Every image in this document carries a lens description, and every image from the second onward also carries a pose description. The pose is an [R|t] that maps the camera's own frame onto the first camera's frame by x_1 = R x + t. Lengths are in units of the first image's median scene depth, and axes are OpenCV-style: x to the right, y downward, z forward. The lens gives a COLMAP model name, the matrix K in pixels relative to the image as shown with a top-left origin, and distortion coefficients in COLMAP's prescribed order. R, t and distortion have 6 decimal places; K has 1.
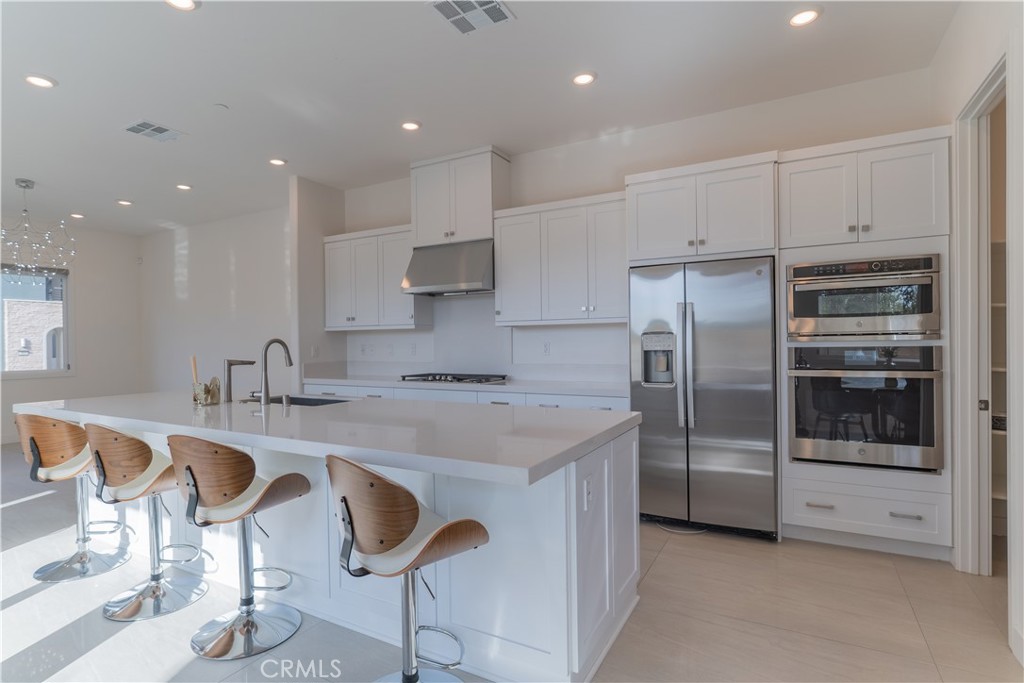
lens RADIAL K [[523.6, 0, 514.4], [0, 523.6, 341.9], [0, 0, 1]] dist [-0.001929, 0.001175]
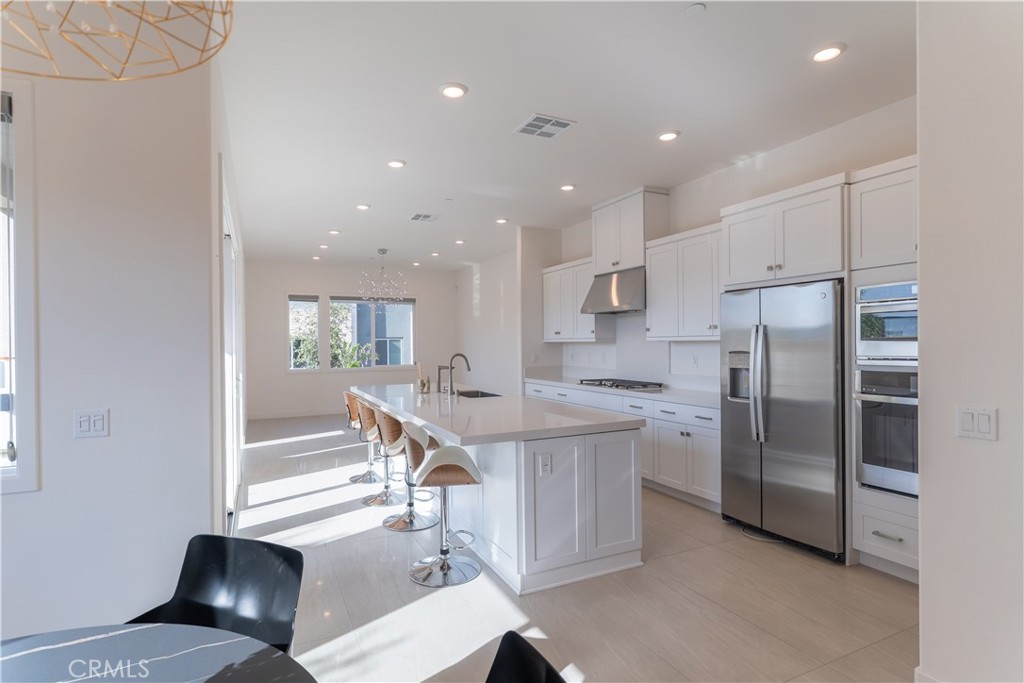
lens RADIAL K [[523.6, 0, 507.6], [0, 523.6, 341.1], [0, 0, 1]] dist [-0.001929, 0.001175]
pose [[0.817307, 0.002721, -0.576196, 0.383459], [-0.003032, 0.999995, 0.000422, -0.029737], [0.576194, 0.001402, 0.817311, -0.128240]]
